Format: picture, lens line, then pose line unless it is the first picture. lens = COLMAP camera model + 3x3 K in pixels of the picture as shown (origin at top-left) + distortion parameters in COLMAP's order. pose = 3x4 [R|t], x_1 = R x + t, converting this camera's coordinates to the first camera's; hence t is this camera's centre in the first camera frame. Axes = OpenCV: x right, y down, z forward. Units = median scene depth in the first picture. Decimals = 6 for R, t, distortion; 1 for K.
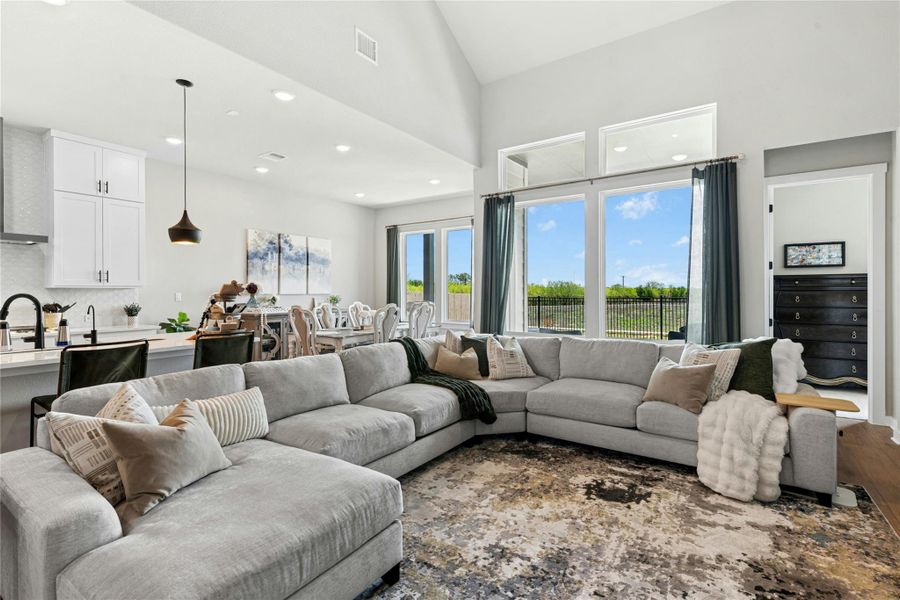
lens RADIAL K [[419.6, 0, 450.4], [0, 419.6, 293.0], [0, 0, 1]] dist [0.012174, -0.004237]
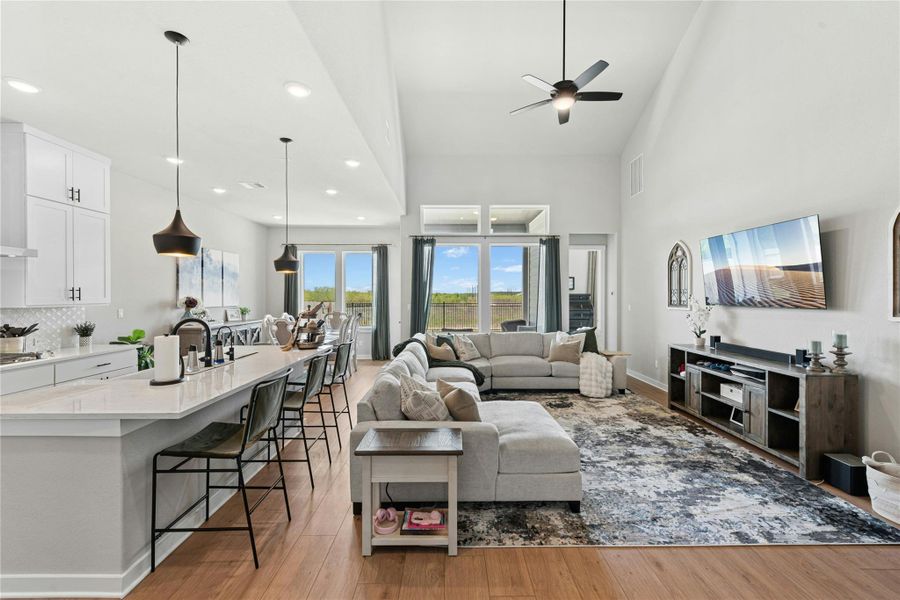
lens RADIAL K [[366.8, 0, 451.0], [0, 366.8, 296.3], [0, 0, 1]] dist [0.010591, -0.003682]
pose [[0.825006, 0.002048, 0.565121, -0.567836], [-0.000487, 0.999996, -0.002912, -0.029897], [-0.565124, 0.002127, 0.825003, -0.099938]]
